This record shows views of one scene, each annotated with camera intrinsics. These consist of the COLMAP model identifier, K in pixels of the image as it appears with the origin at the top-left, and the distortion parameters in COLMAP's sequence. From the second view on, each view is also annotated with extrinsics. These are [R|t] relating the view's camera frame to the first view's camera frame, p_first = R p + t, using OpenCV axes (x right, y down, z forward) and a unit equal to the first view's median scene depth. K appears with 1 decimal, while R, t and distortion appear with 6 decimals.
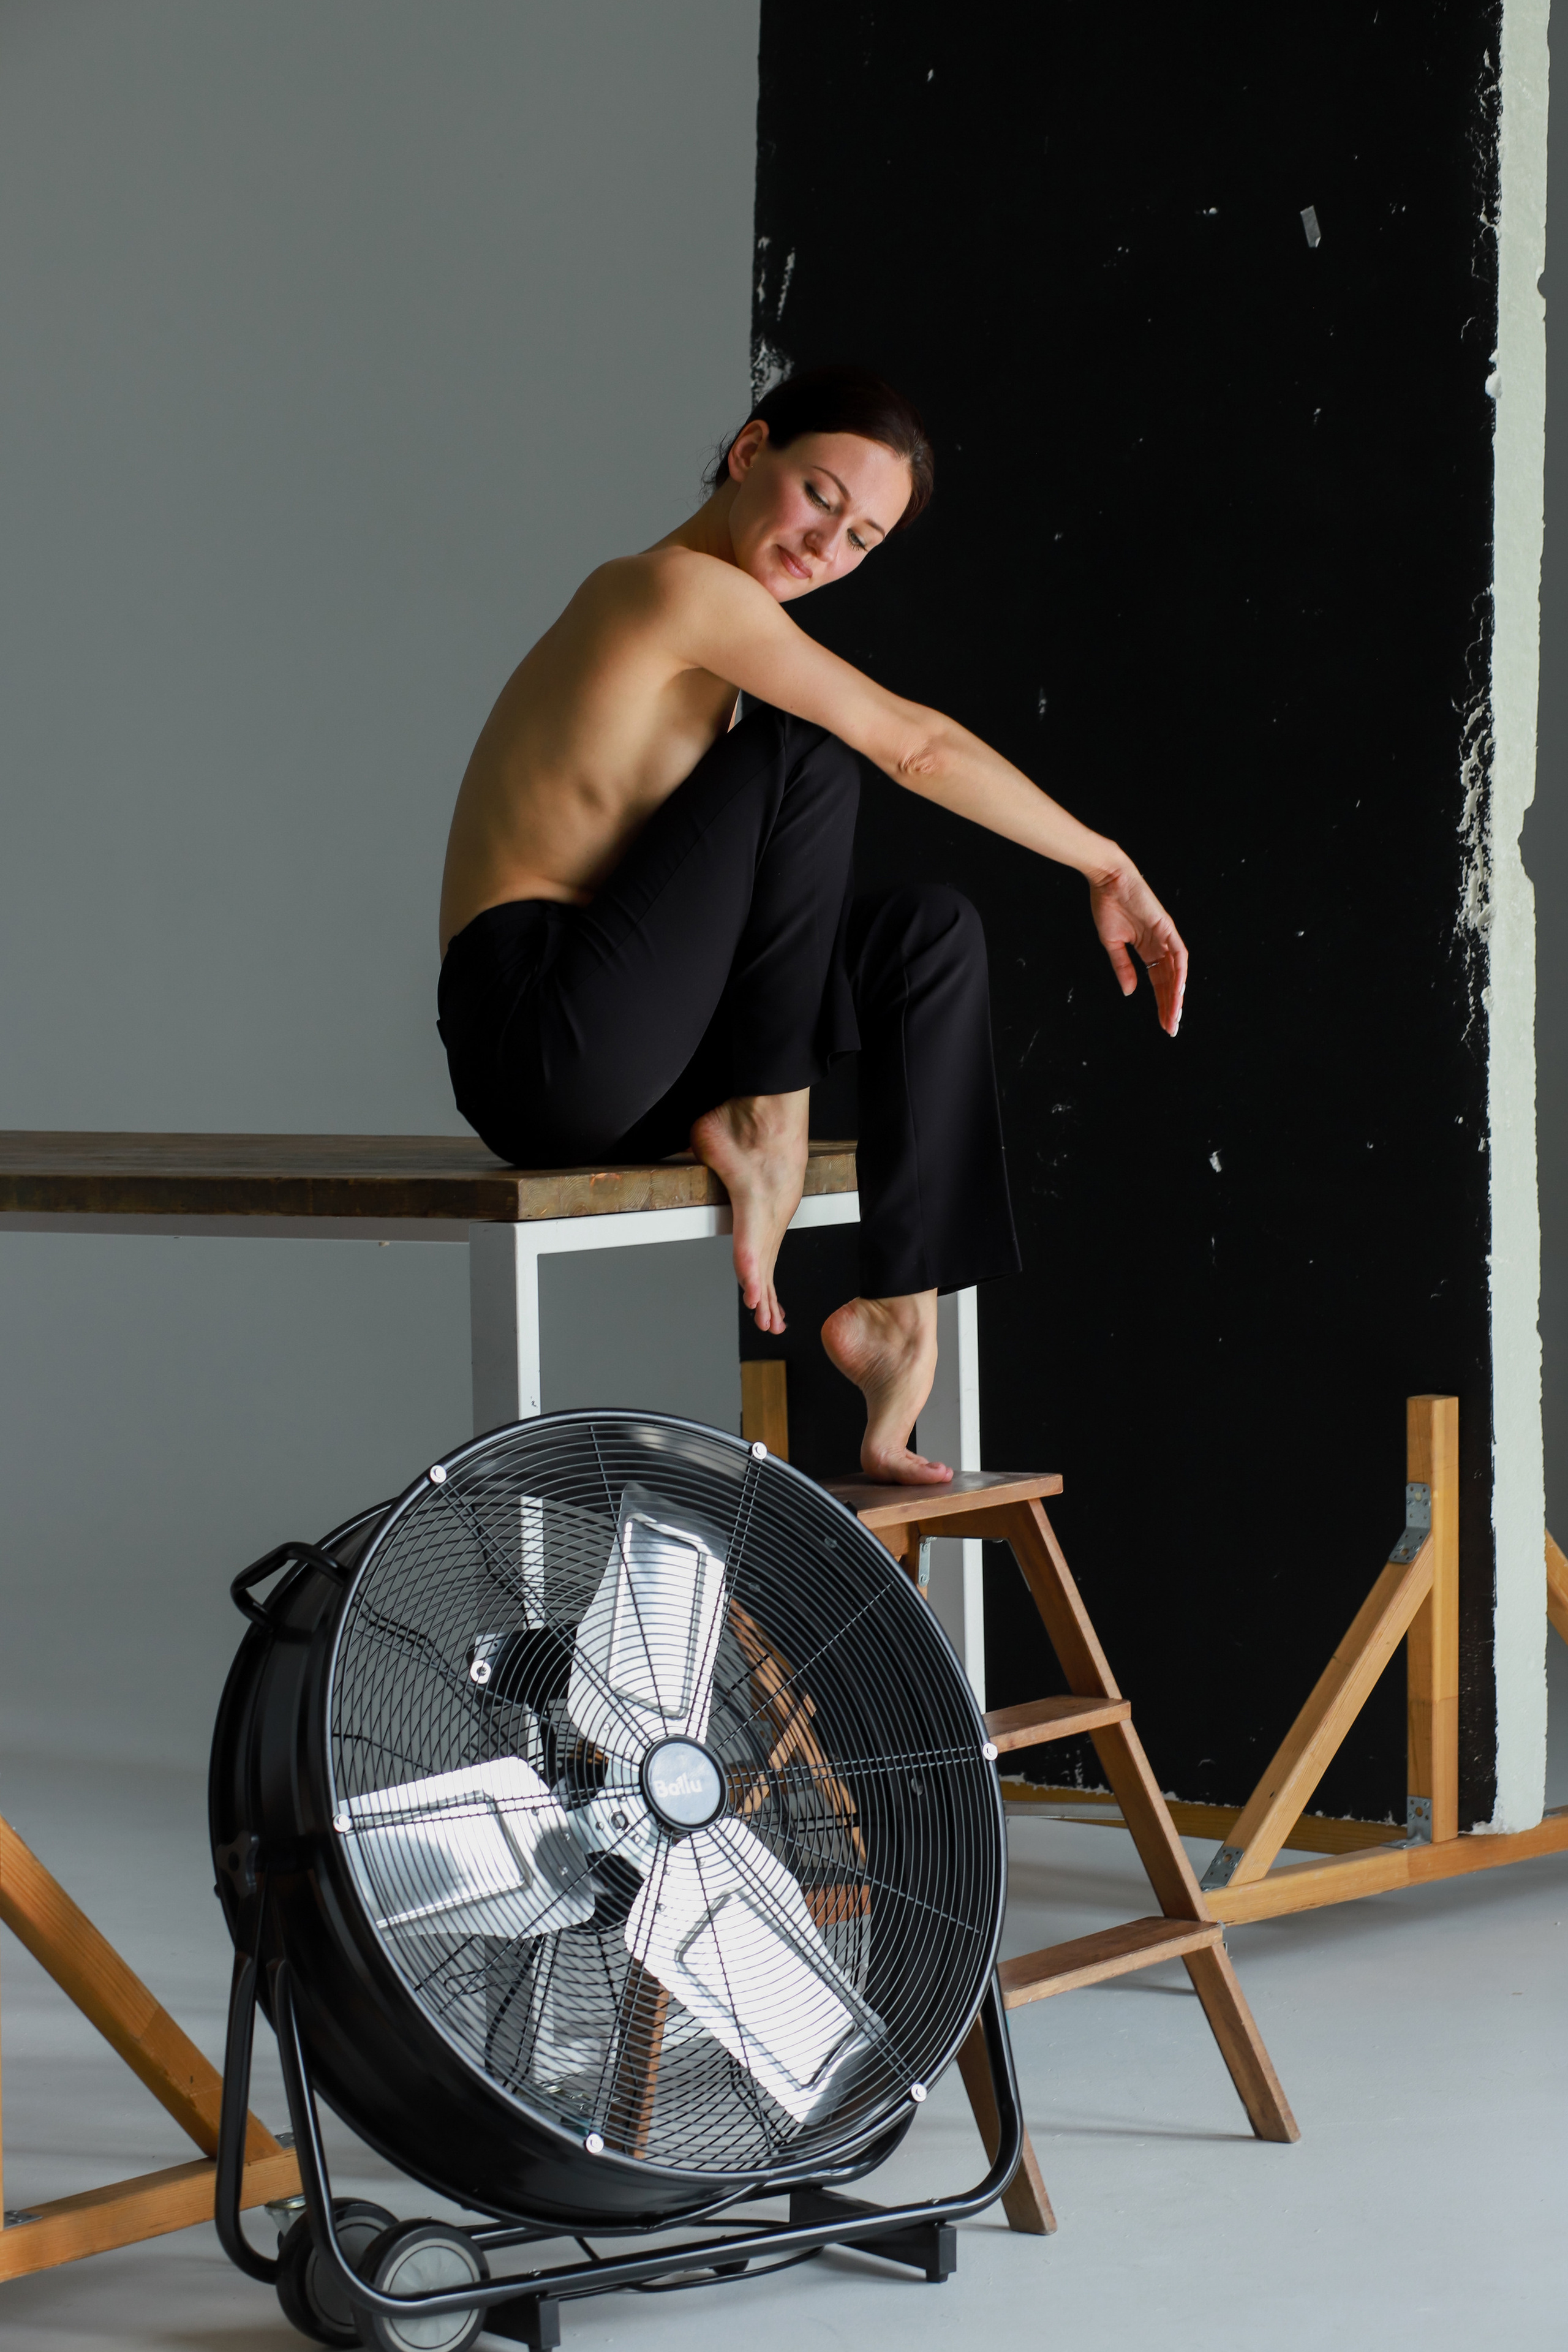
lens RADIAL K [[5835.8, 0, 777.9], [0, 5835.8, 1189.3], [0, 0, 1]] dist [-0.184061, 0.000000]
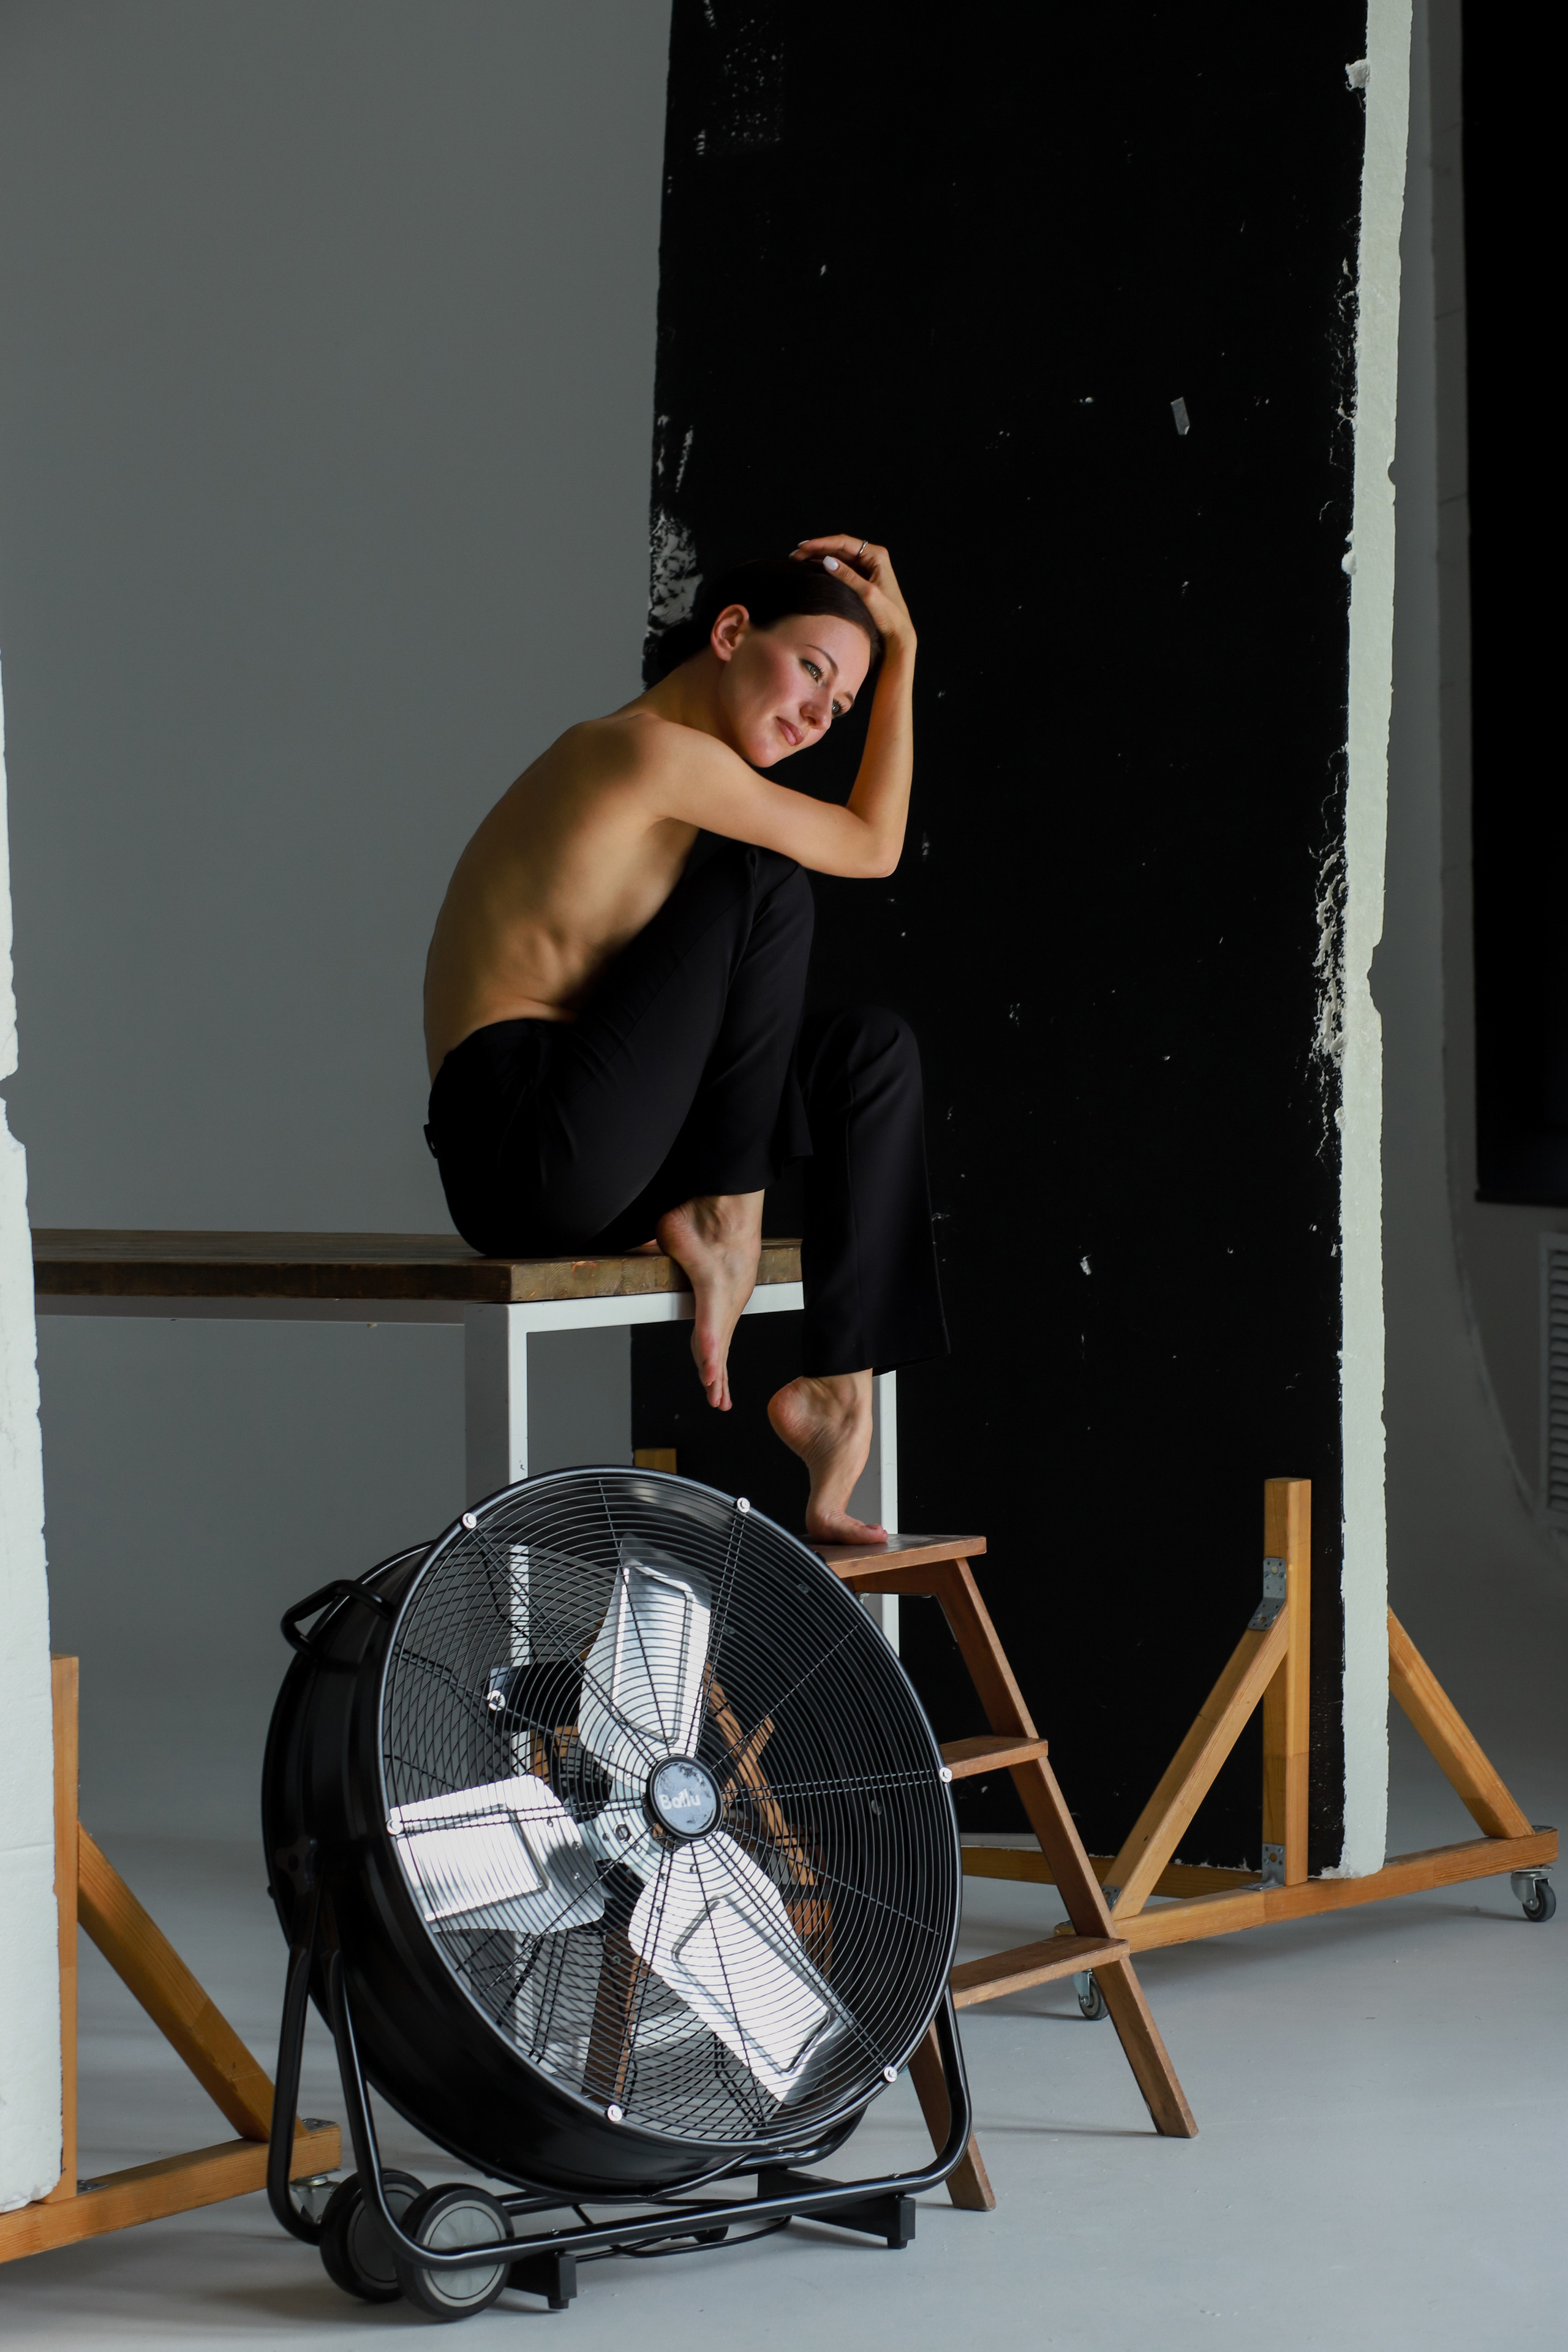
lens RADIAL K [[5835.8, 0, 789.2], [0, 5835.8, 1164.2], [0, 0, 1]] dist [-0.184061, 0.000000]
pose [[0.998157, 0.009306, 0.059966, -0.056303], [-0.007497, 0.999512, -0.030311, 0.011885], [-0.060218, 0.029806, 0.997740, -0.110602]]
